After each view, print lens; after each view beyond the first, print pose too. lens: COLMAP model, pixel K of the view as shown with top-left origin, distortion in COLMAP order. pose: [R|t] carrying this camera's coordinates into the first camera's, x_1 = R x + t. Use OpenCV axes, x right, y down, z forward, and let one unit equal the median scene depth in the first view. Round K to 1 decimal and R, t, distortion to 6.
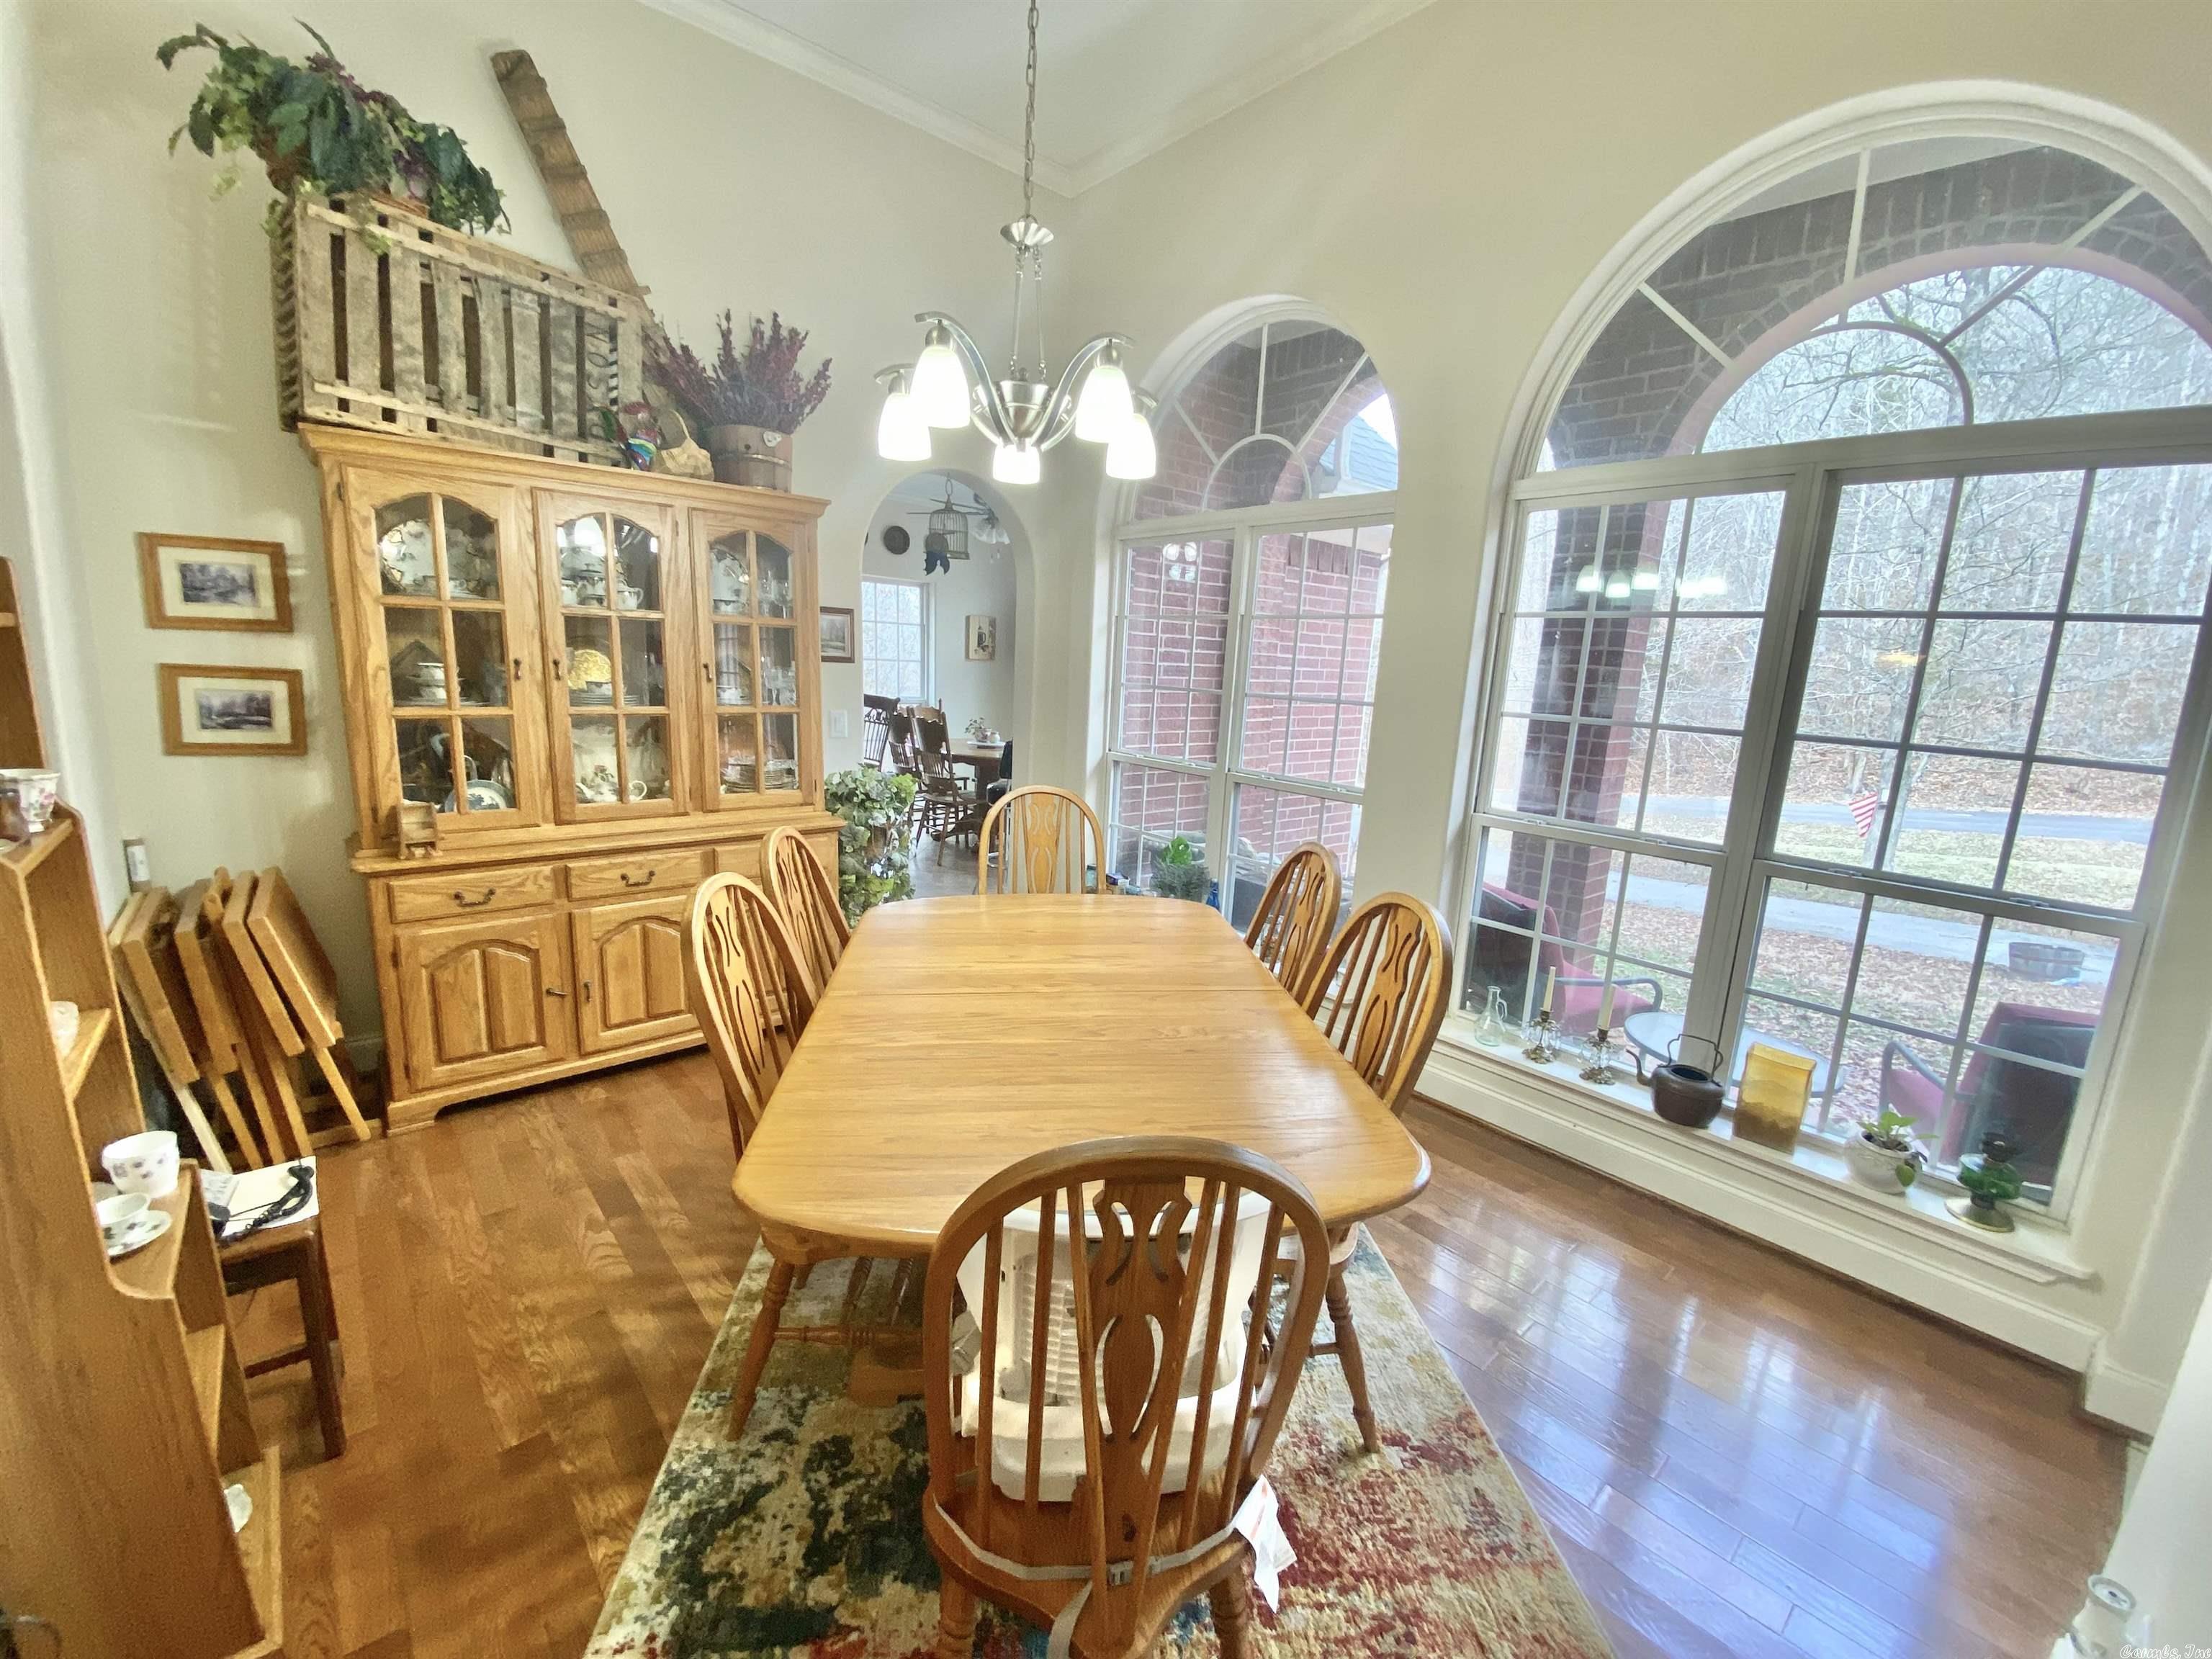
lens RADIAL K [[892.4, 0, 1109.5], [0, 892.4, 830.9], [0, 0, 1]] dist [0.026305, -0.024770]
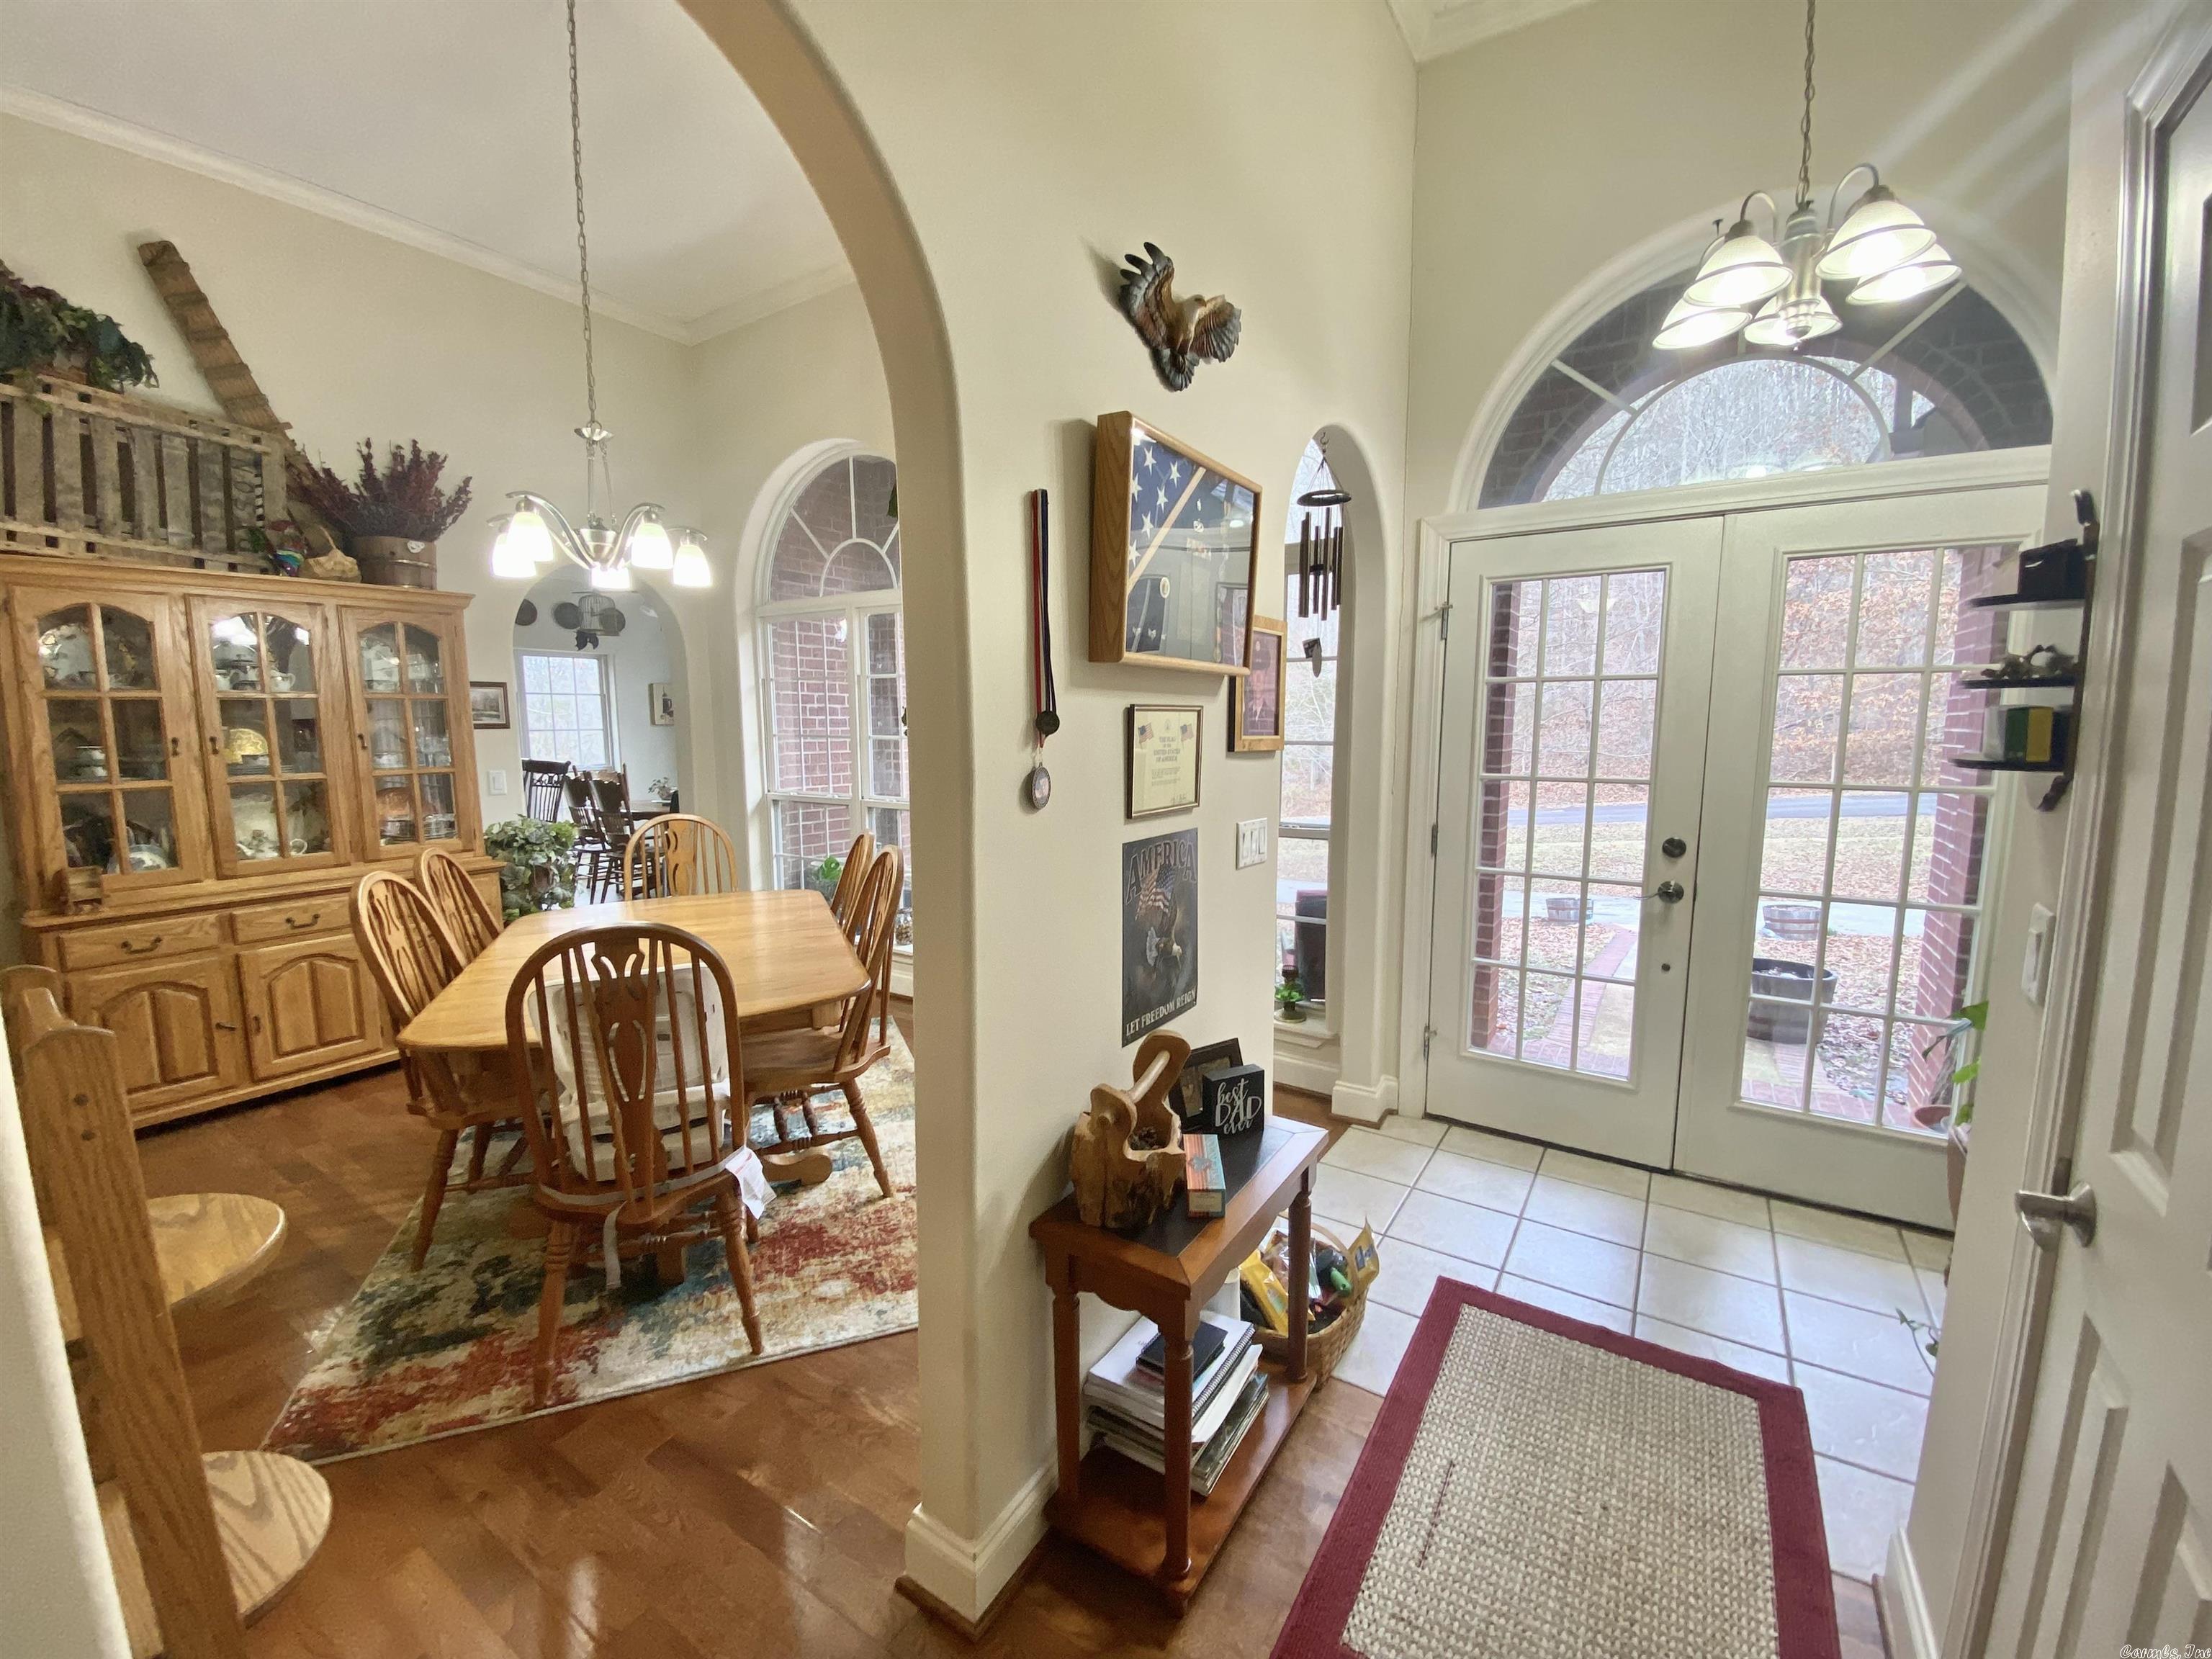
lens RADIAL K [[893.5, 0, 1102.2], [0, 893.5, 830.3], [0, 0, 1]] dist [0.019824, -0.019652]
pose [[0.962138, -0.082721, 0.259706, 0.186219], [0.099390, 0.993704, -0.051701, 0.105926], [-0.253794, 0.075556, 0.964303, -0.408688]]
